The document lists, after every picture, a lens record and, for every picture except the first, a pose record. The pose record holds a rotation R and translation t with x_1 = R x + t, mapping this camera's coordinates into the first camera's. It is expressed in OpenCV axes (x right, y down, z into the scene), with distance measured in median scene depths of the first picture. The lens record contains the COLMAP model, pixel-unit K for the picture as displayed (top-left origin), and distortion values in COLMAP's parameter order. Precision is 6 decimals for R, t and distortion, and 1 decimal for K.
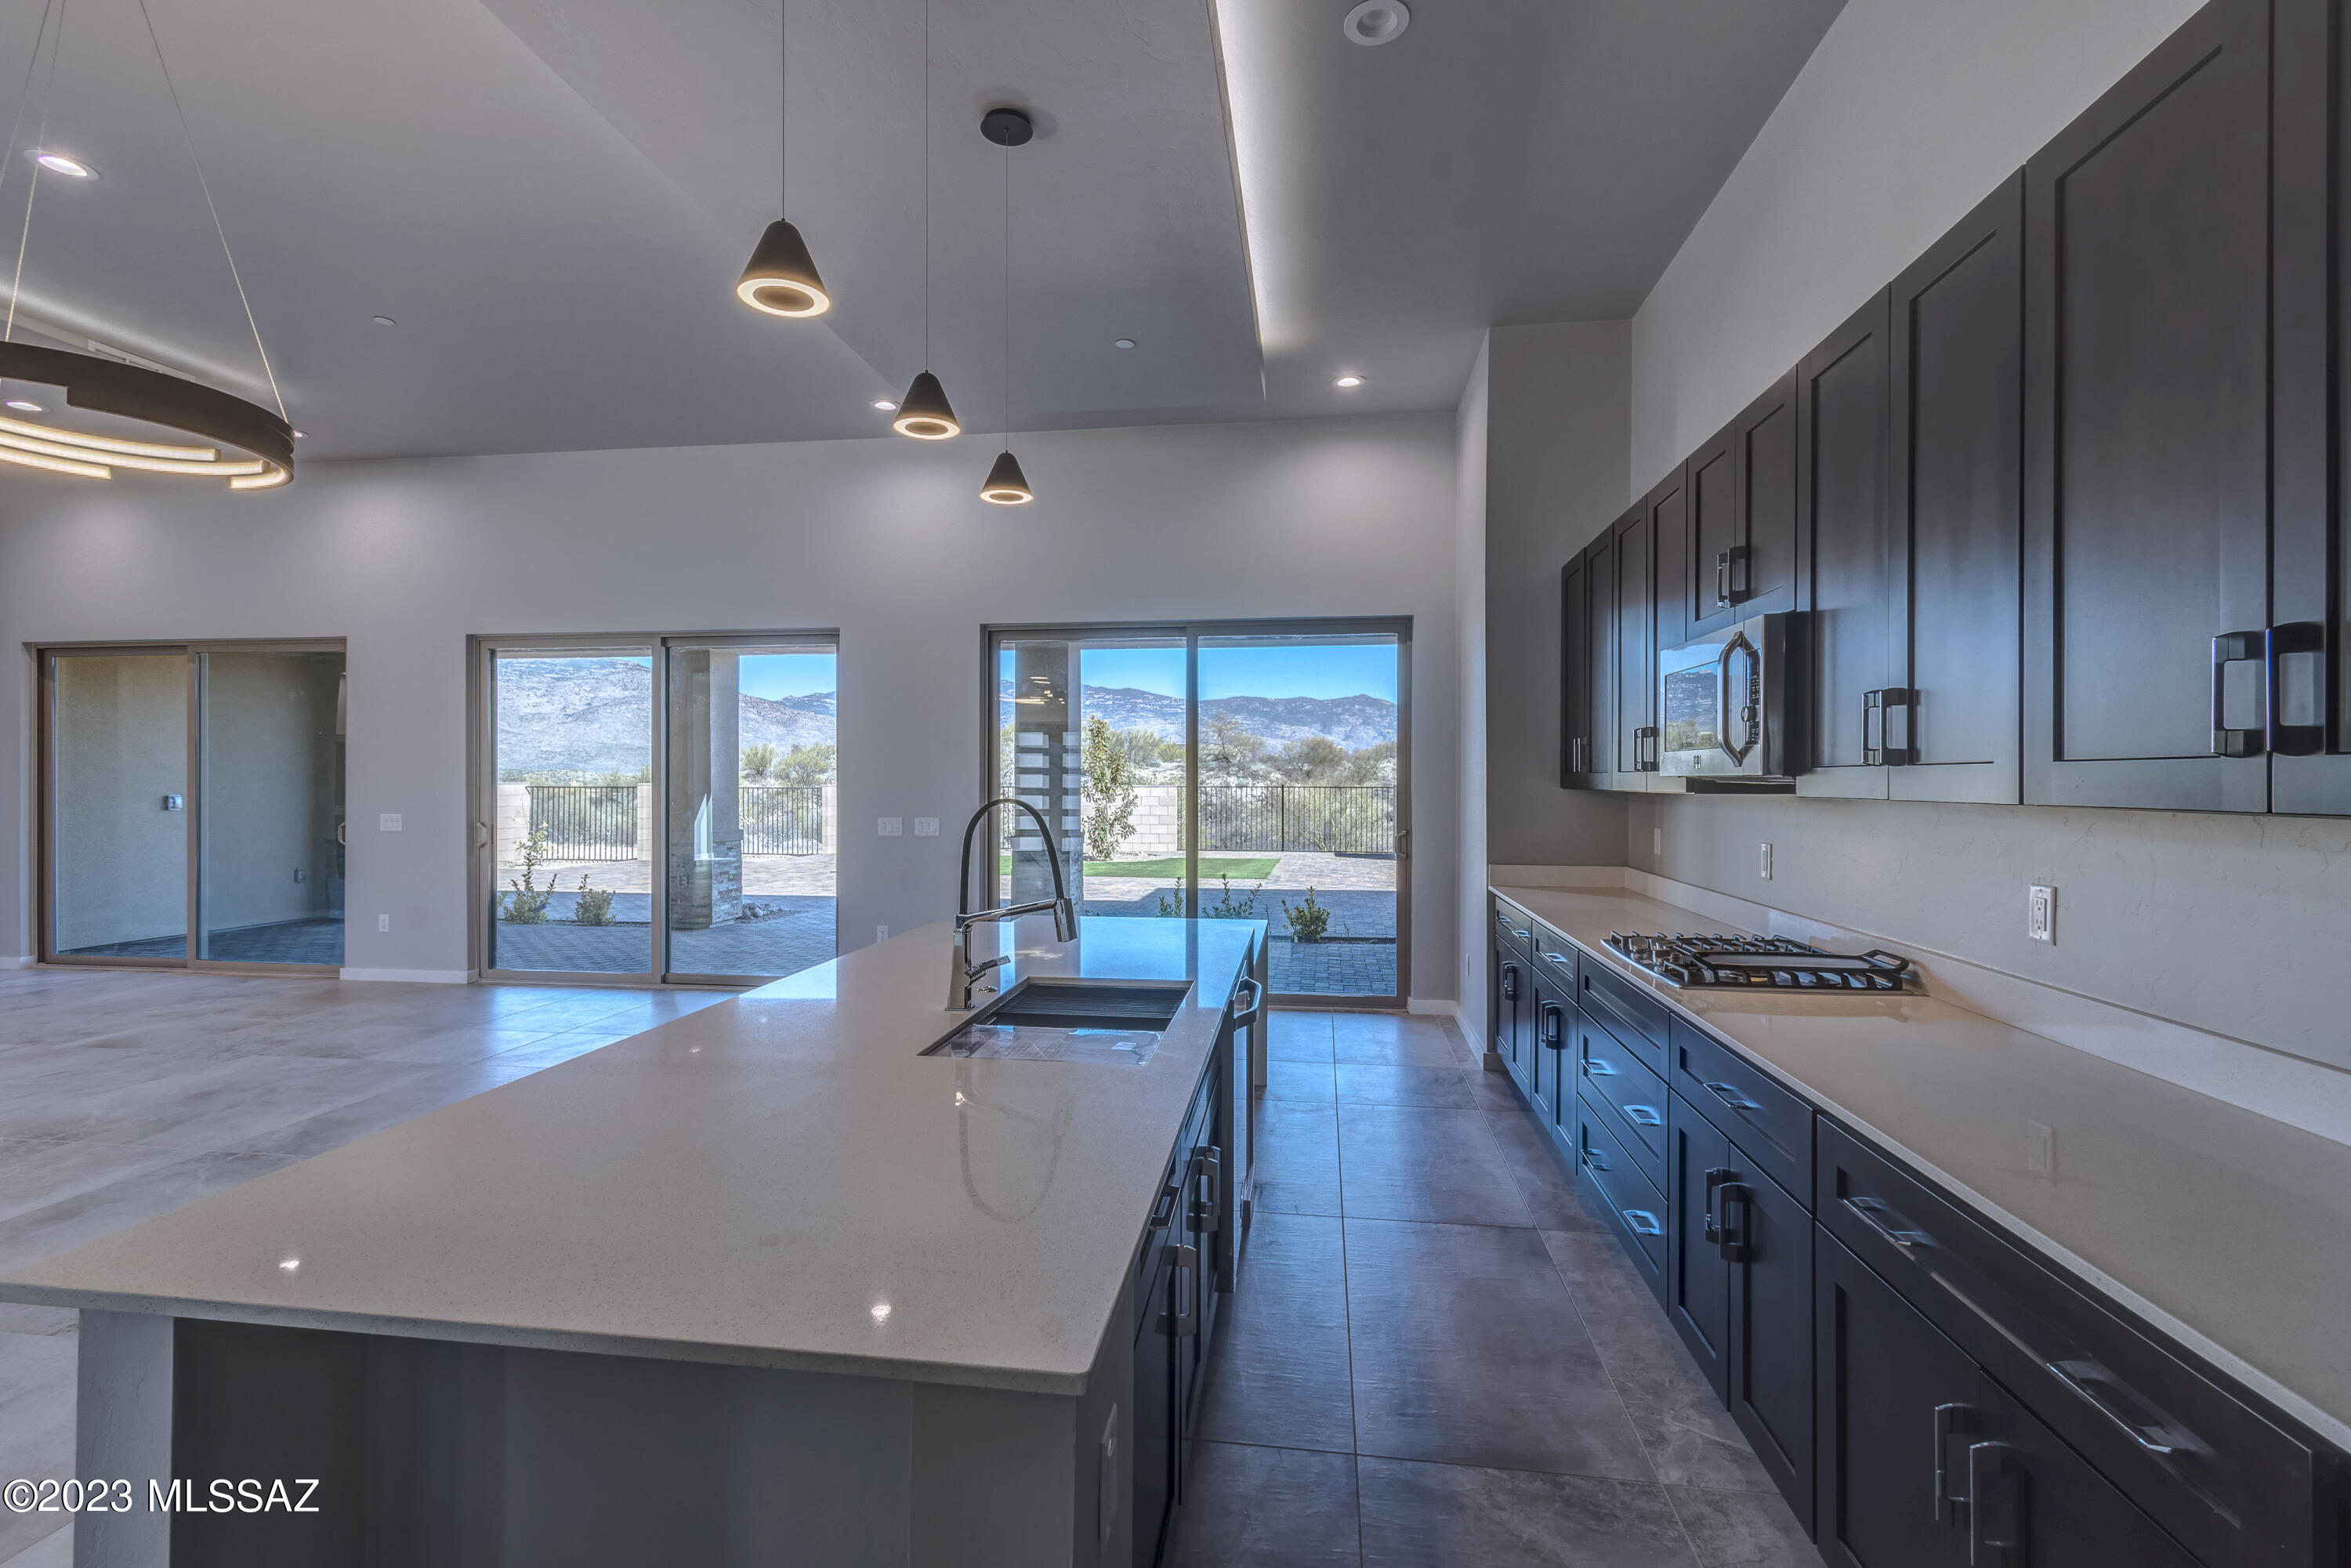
lens RADIAL K [[1061.6, 0, 1172.5], [0, 1061.6, 778.2], [0, 0, 1]] dist [0.000519, 0.000408]
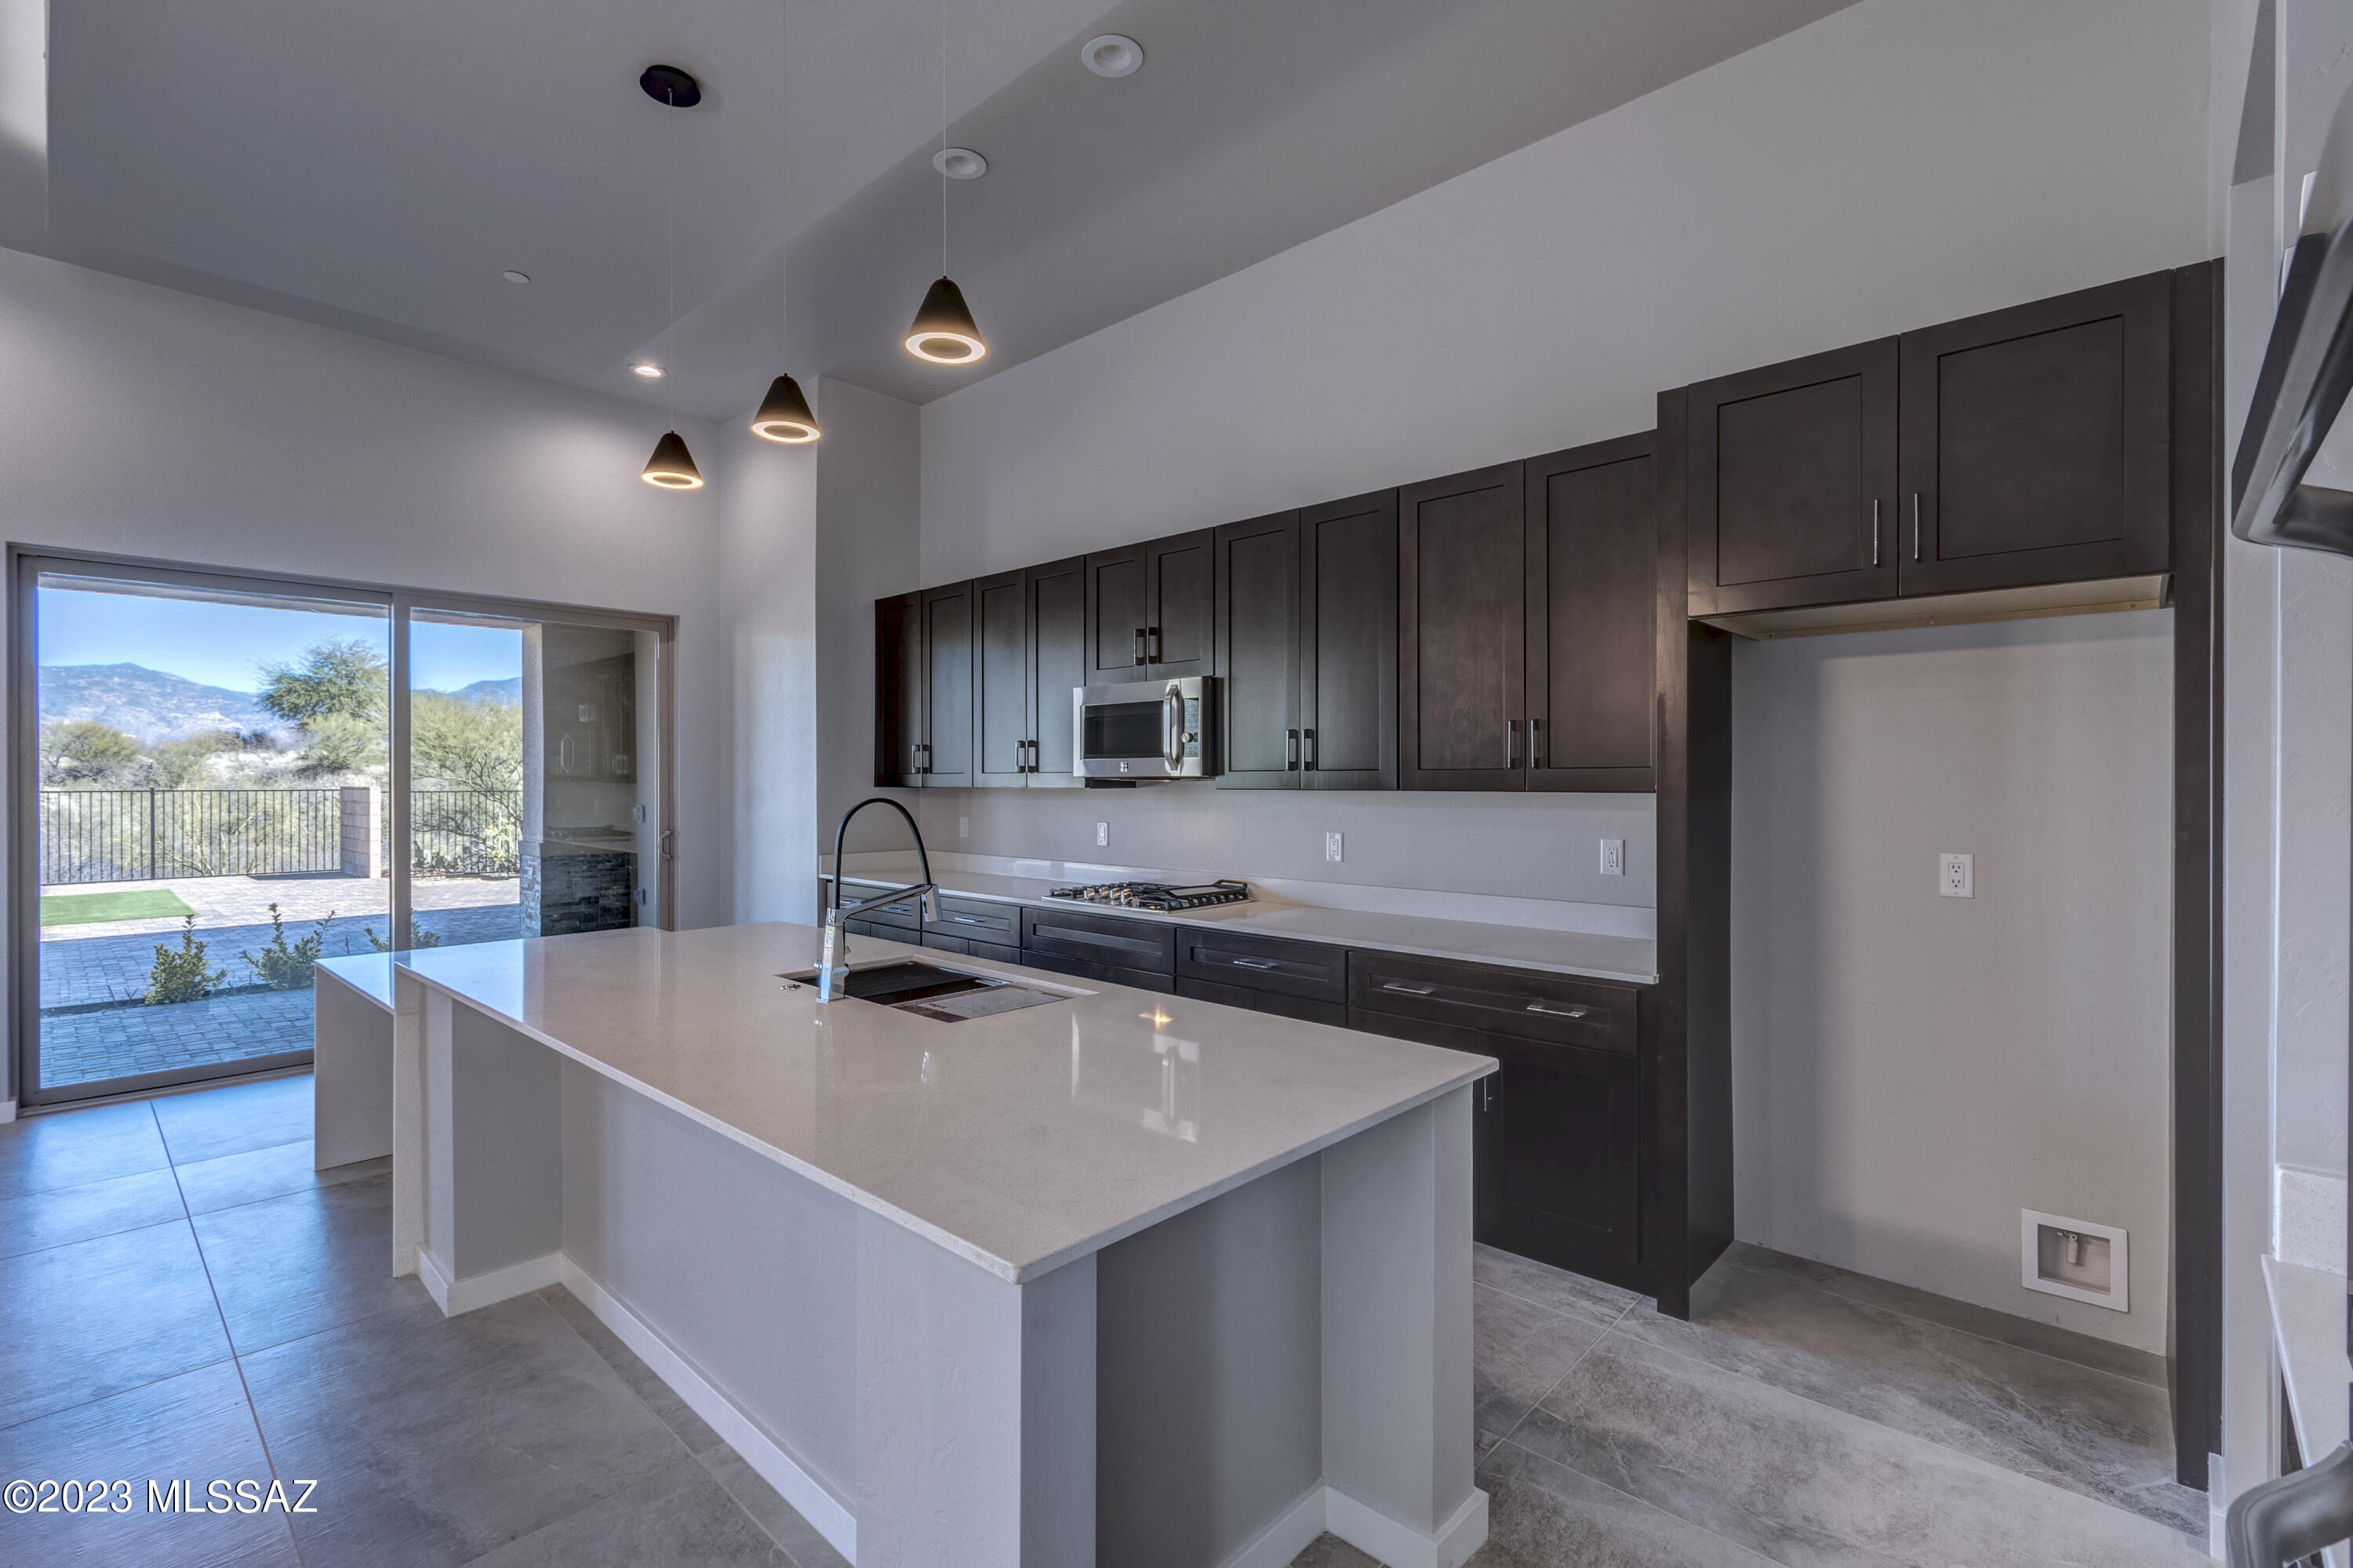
lens RADIAL K [[1062.6, 0, 1171.3], [0, 1062.6, 790.6], [0, 0, 1]] dist [0.000519, 0.000408]
pose [[0.578723, -0.013217, 0.815417, -0.285994], [0.002964, 0.999896, 0.014104, -0.001040], [-0.815519, -0.005746, 0.578702, 0.036670]]
